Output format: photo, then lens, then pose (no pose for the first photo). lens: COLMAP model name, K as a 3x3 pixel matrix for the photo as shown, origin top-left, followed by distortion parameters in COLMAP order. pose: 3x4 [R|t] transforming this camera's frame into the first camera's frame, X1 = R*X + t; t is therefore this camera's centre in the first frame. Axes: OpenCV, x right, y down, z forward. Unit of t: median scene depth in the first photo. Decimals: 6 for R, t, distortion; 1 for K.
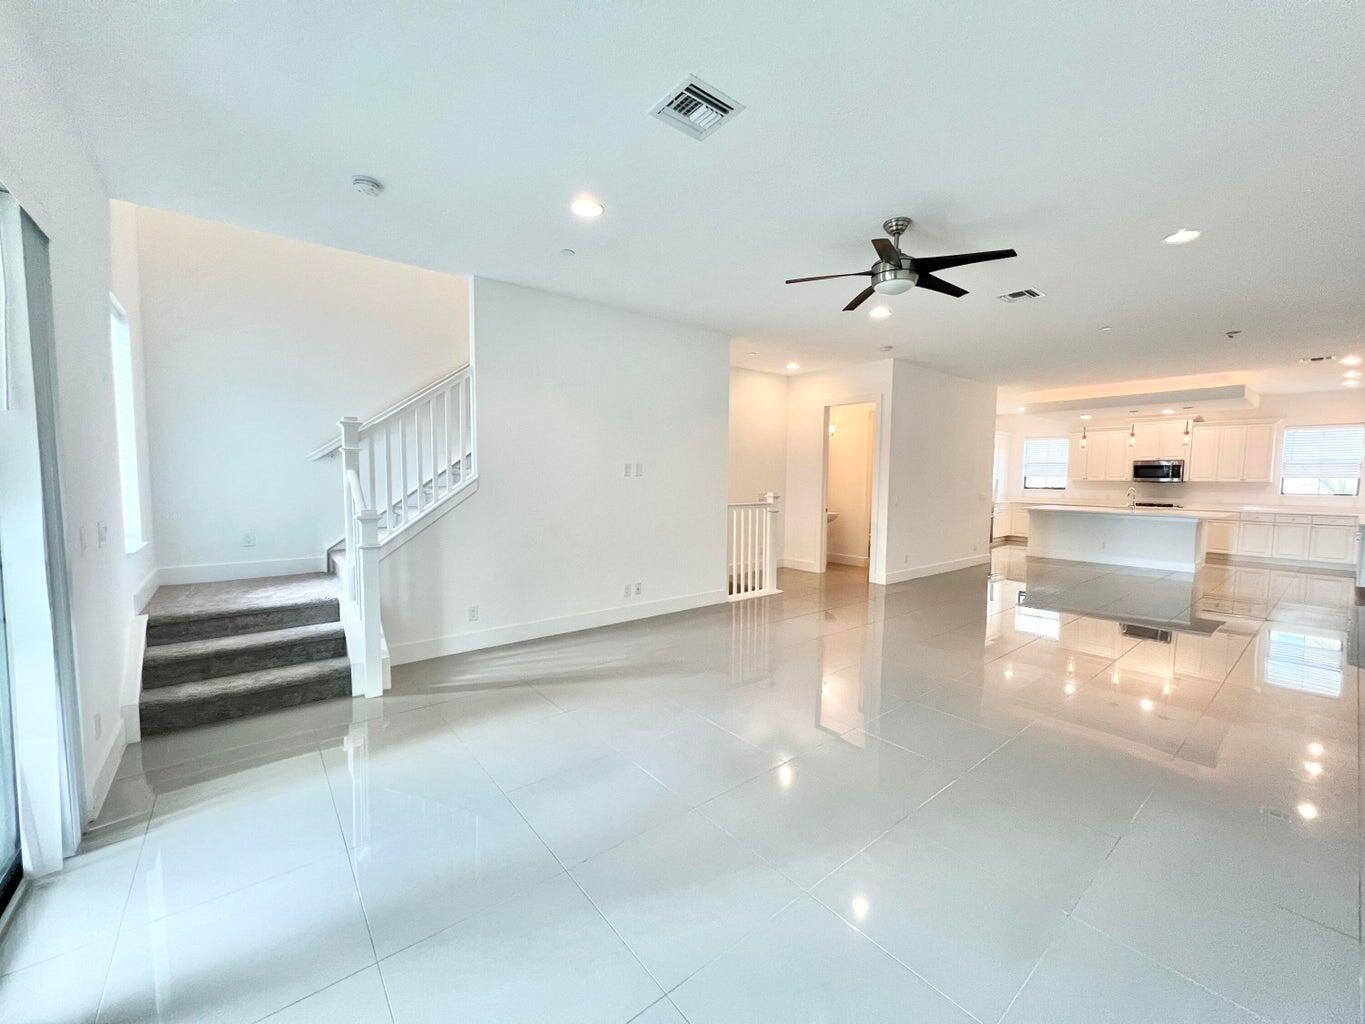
lens RADIAL K [[542.0, 0, 684.3], [0, 542.0, 514.0], [0, 0, 1]] dist [0.000781, -0.000137]
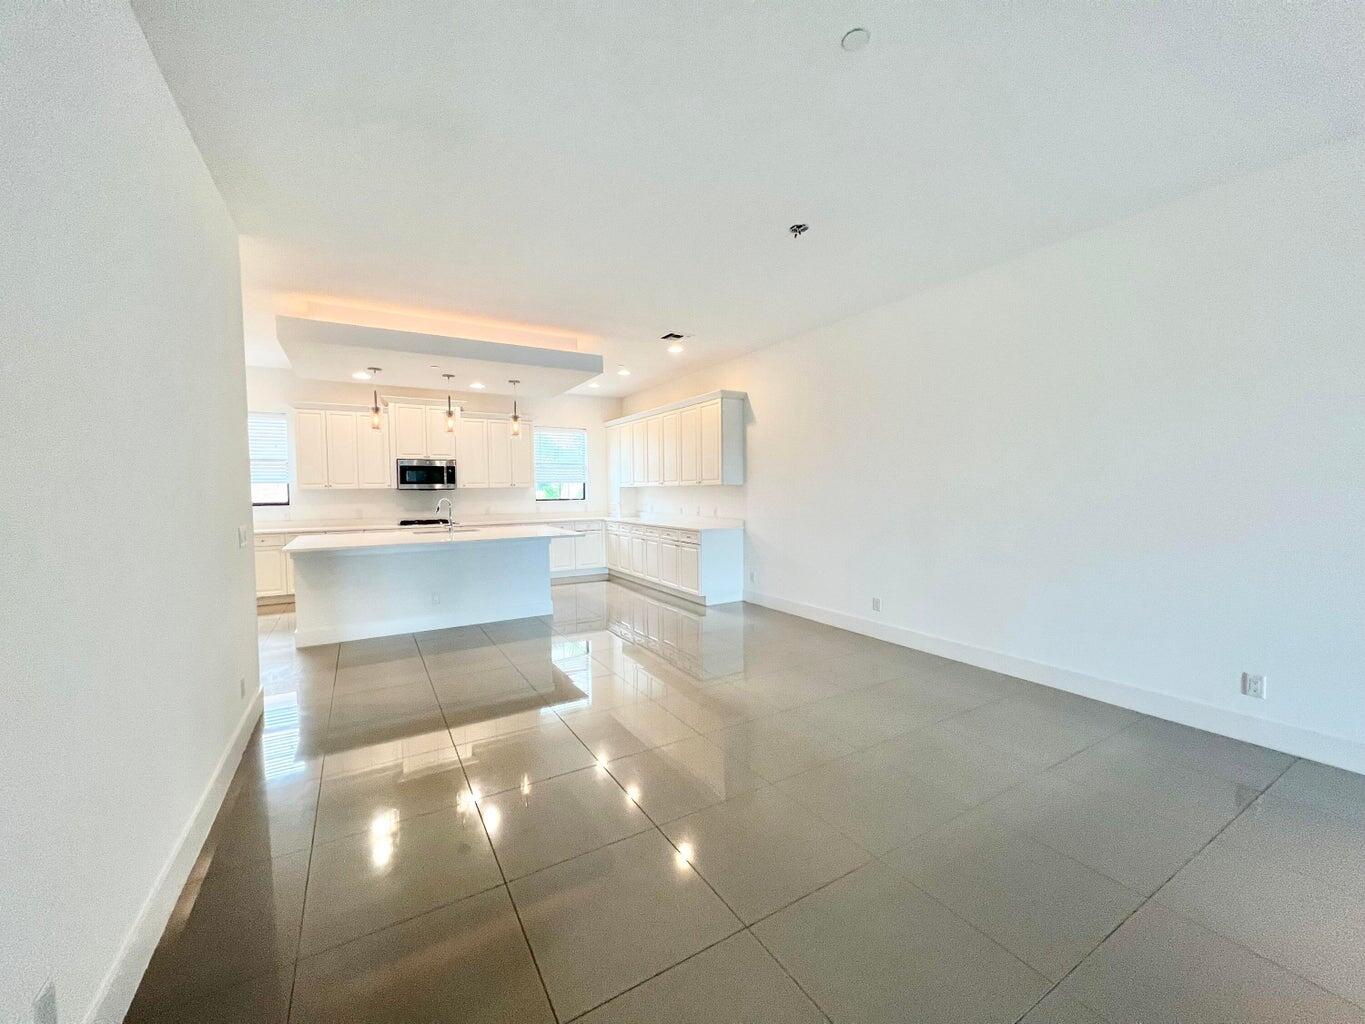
lens RADIAL K [[542.0, 0, 681.0], [0, 542.0, 517.5], [0, 0, 1]] dist [0.000781, -0.000137]
pose [[0.145657, -0.064171, 0.987252, 0.299577], [0.078836, 0.995474, 0.053074, -0.048979], [-0.986189, 0.070100, 0.150057, 0.809459]]
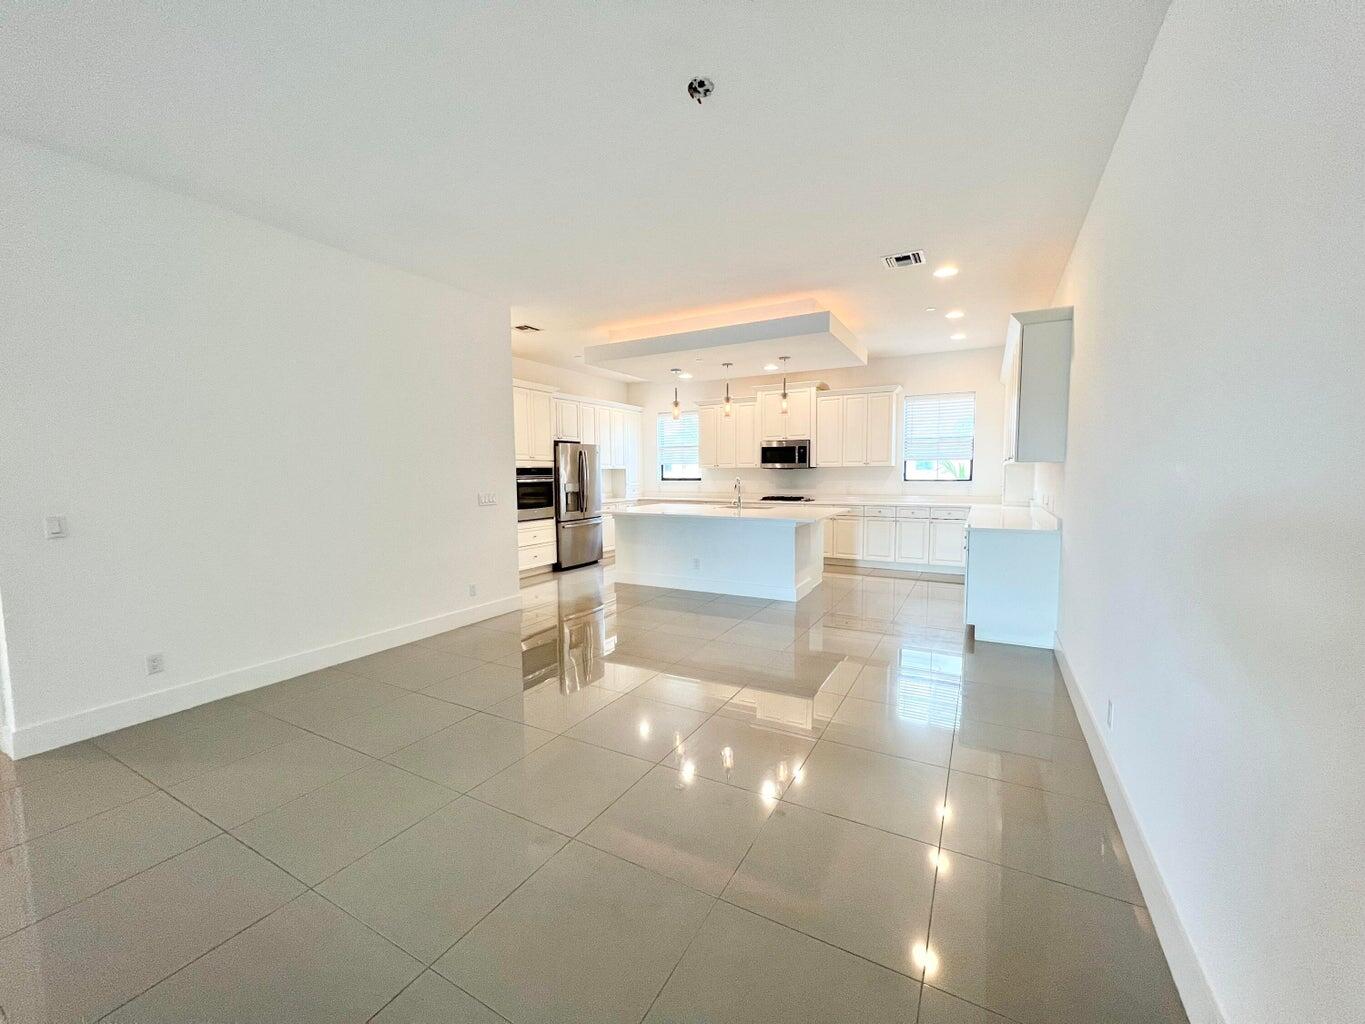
lens RADIAL K [[542.0, 0, 681.2], [0, 542.0, 512.3], [0, 0, 1]] dist [0.000781, -0.000137]
pose [[0.928123, -0.046001, 0.369420, 0.639335], [0.043388, 0.998940, 0.015381, -0.021850], [-0.369735, 0.001753, 0.929135, 0.483895]]
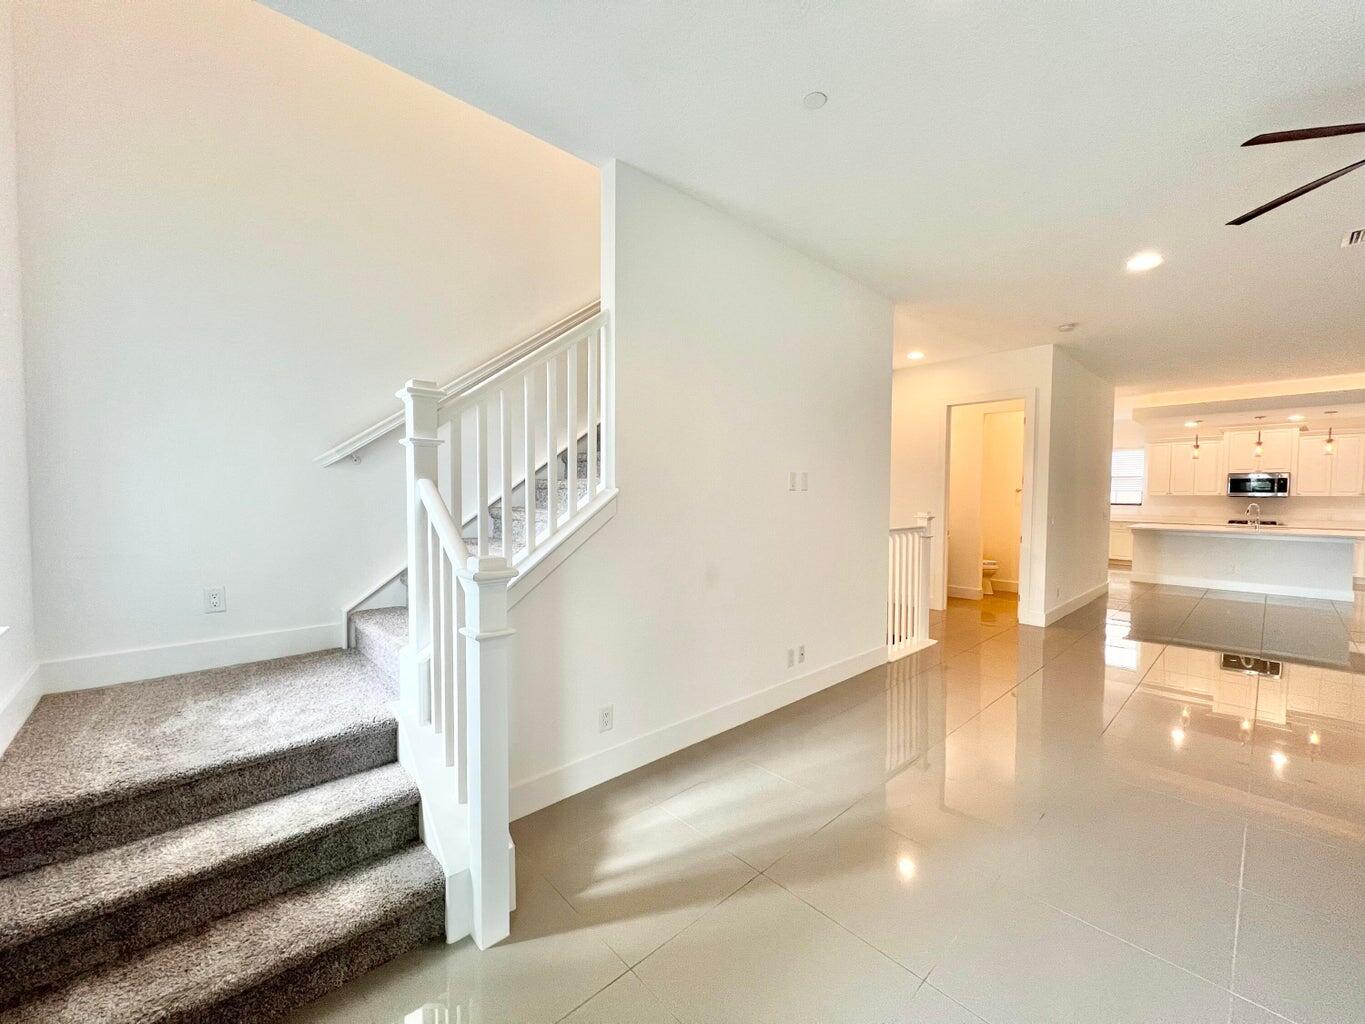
lens RADIAL K [[542.0, 0, 682.9], [0, 542.0, 513.5], [0, 0, 1]] dist [0.000781, -0.000137]
pose [[0.997935, -0.004943, 0.064041, -0.202661], [0.006935, 0.999498, -0.030914, -0.014757], [-0.063856, 0.031294, 0.997468, 0.230182]]
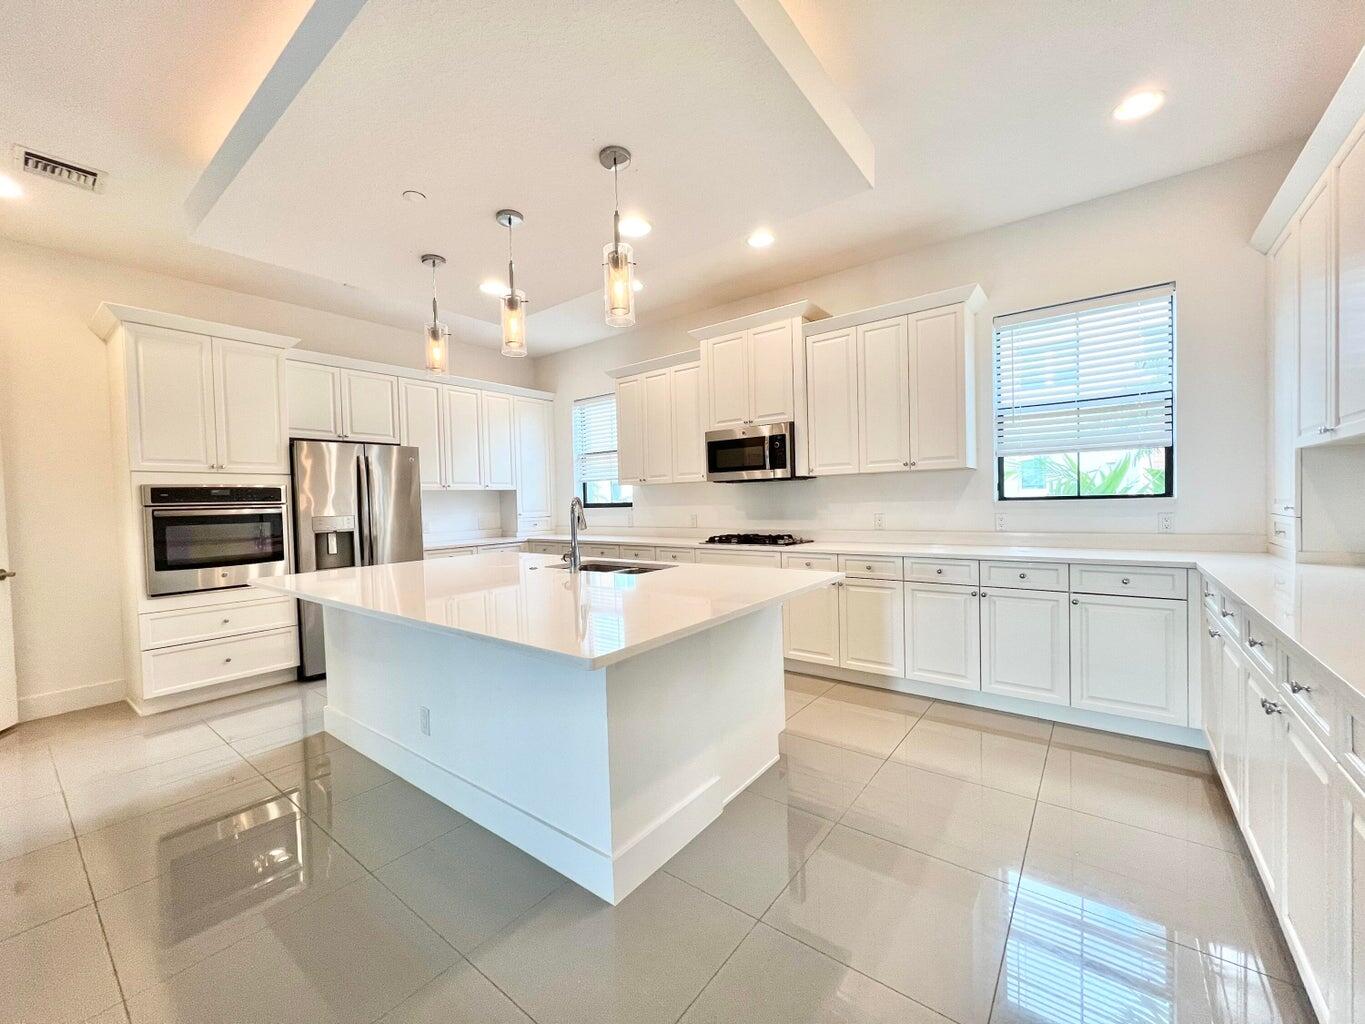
lens RADIAL K [[542.0, 0, 685.3], [0, 542.0, 513.4], [0, 0, 1]] dist [0.000781, -0.000137]
pose [[0.971557, -0.041596, 0.233126, 1.046352], [0.052456, 0.997799, -0.040577, -0.031082], [-0.230925, 0.051651, 0.971600, 0.894763]]
